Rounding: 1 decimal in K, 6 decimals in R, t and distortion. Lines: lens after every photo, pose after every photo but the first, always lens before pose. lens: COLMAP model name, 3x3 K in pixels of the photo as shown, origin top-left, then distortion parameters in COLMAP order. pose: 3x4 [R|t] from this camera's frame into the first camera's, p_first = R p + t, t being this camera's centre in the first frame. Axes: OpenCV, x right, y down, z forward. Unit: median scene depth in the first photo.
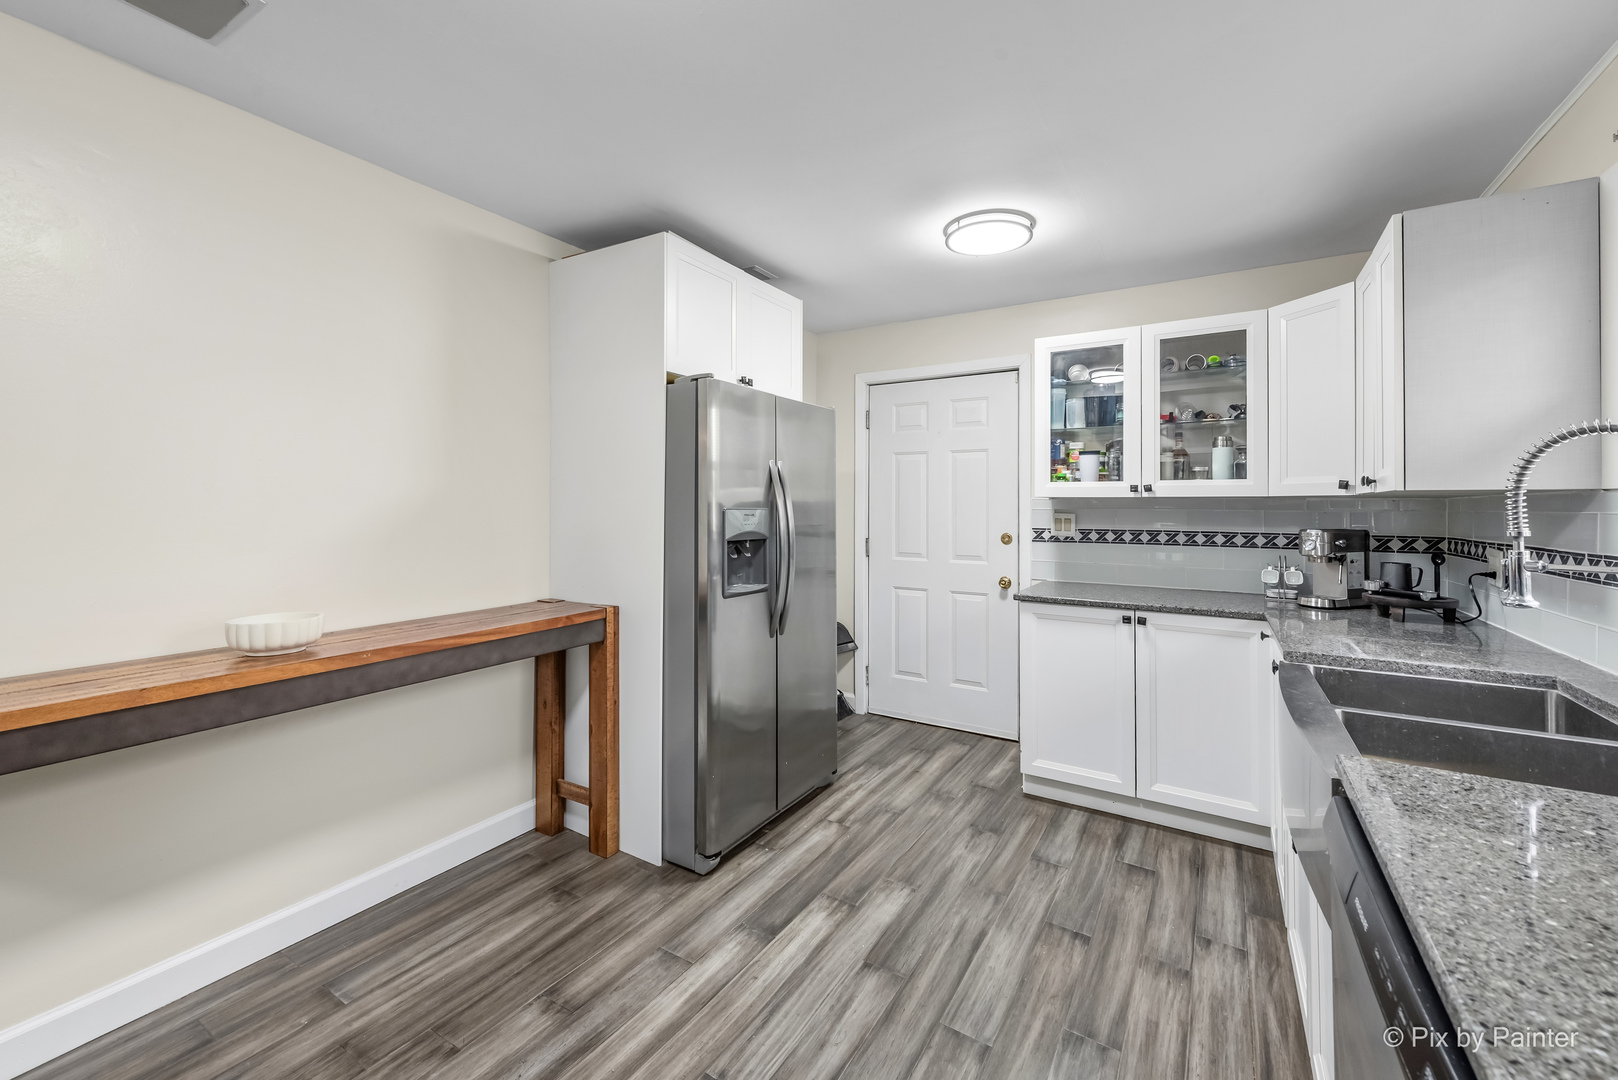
lens RADIAL K [[656.0, 0, 806.0], [0, 656.0, 502.0], [0, 0, 1]] dist [0.012057, 0.000003]
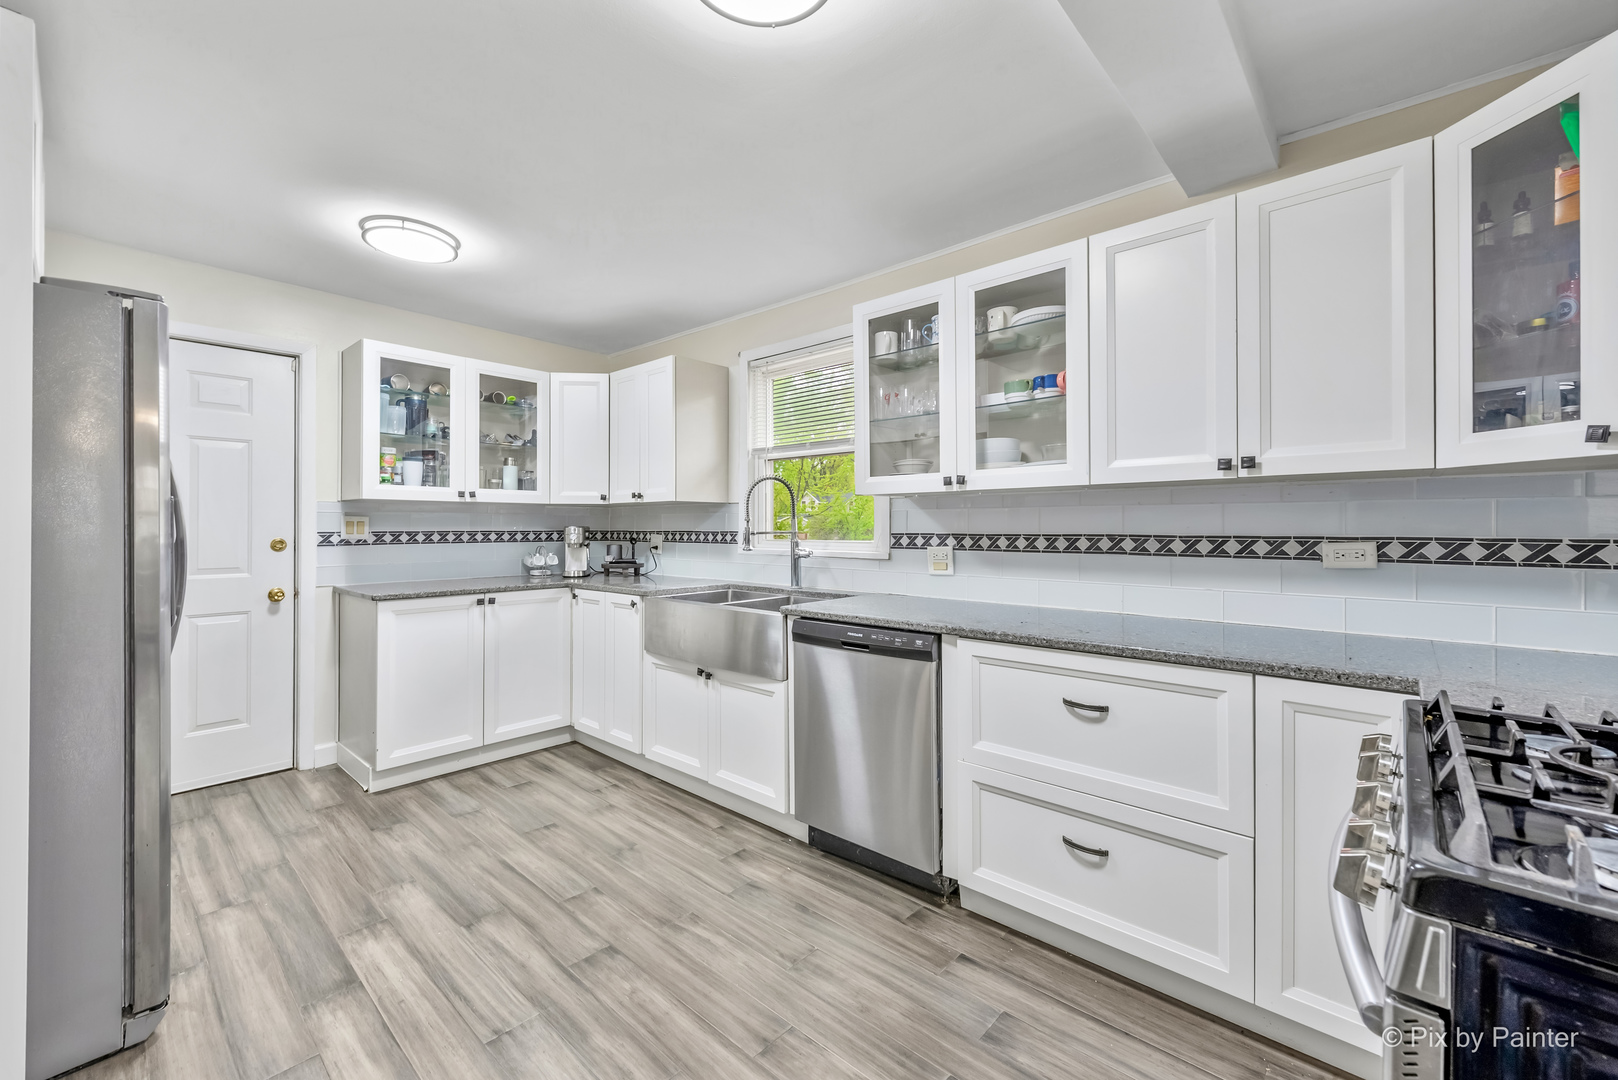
lens RADIAL K [[659.3, 0, 813.5], [0, 659.3, 524.9], [0, 0, 1]] dist [0.015339, -0.000135]
pose [[0.173651, -0.000270, 0.984807, -0.611835], [-0.006278, 0.999979, 0.001382, 0.031627], [-0.984787, -0.006423, 0.173646, 0.184199]]
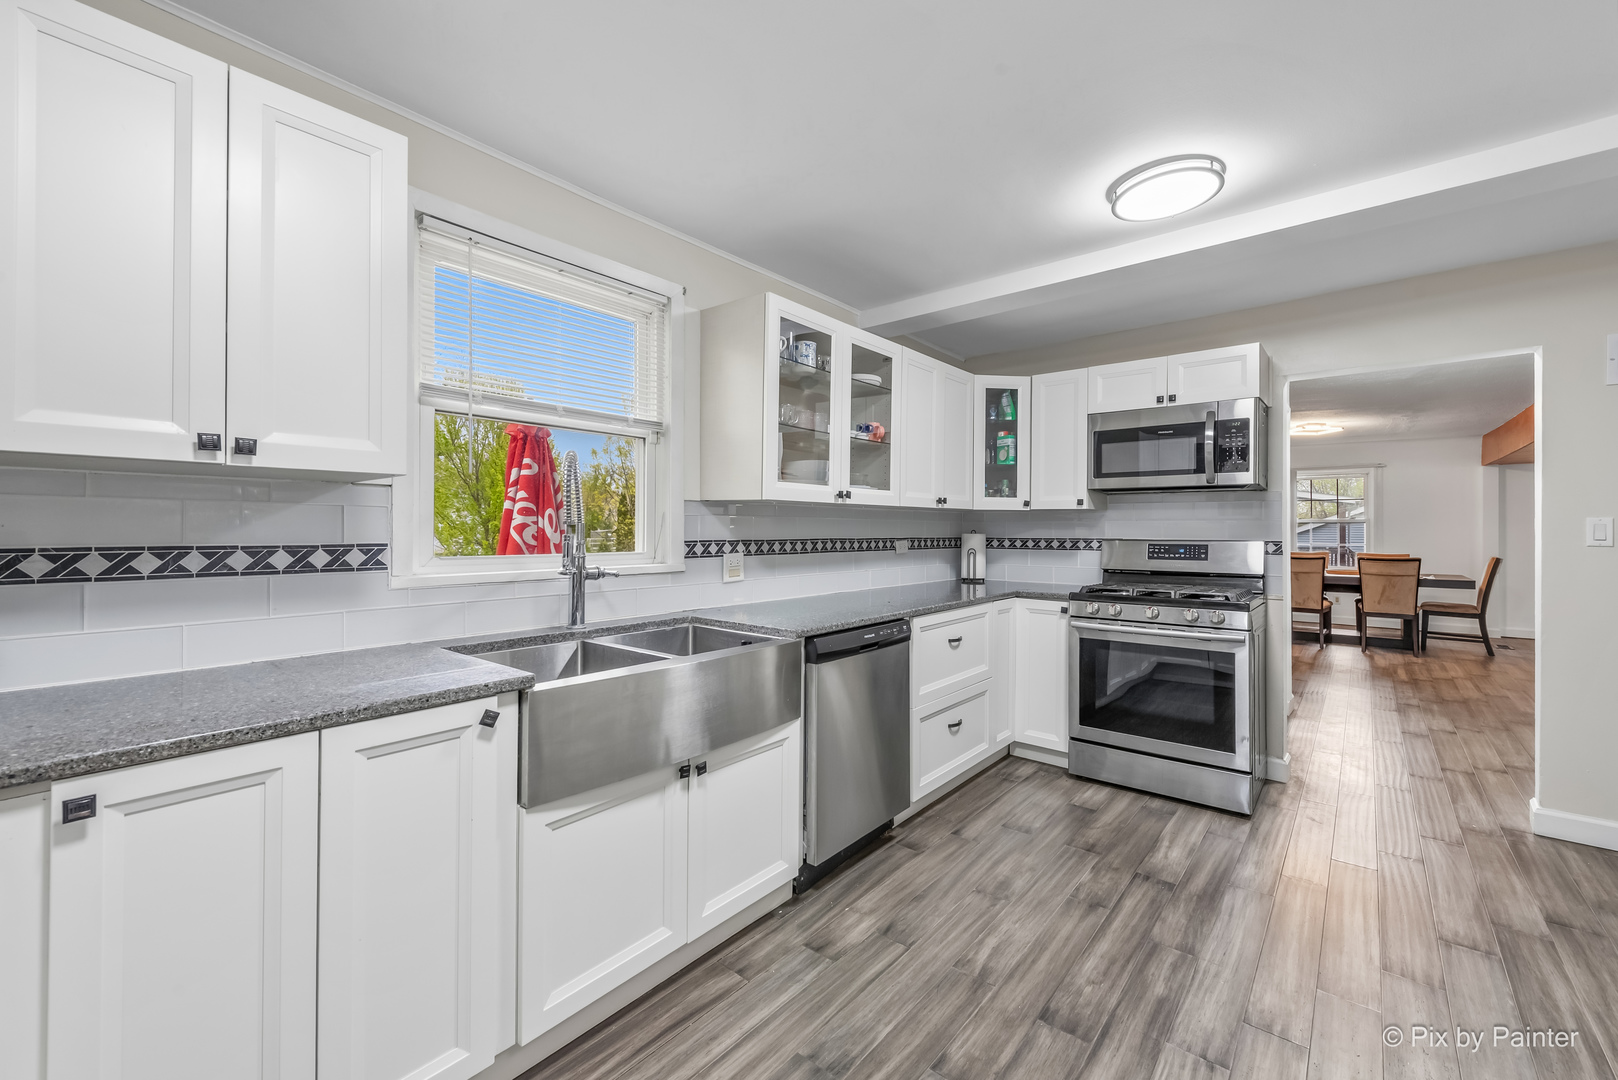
lens RADIAL K [[659.3, 0, 813.5], [0, 659.3, 524.9], [0, 0, 1]] dist [0.015339, -0.000135]
pose [[-0.991248, -0.006176, 0.131869, 0.193599], [-0.007990, 0.999881, -0.013225, 0.034236], [-0.131772, -0.014162, -0.991179, 1.185652]]
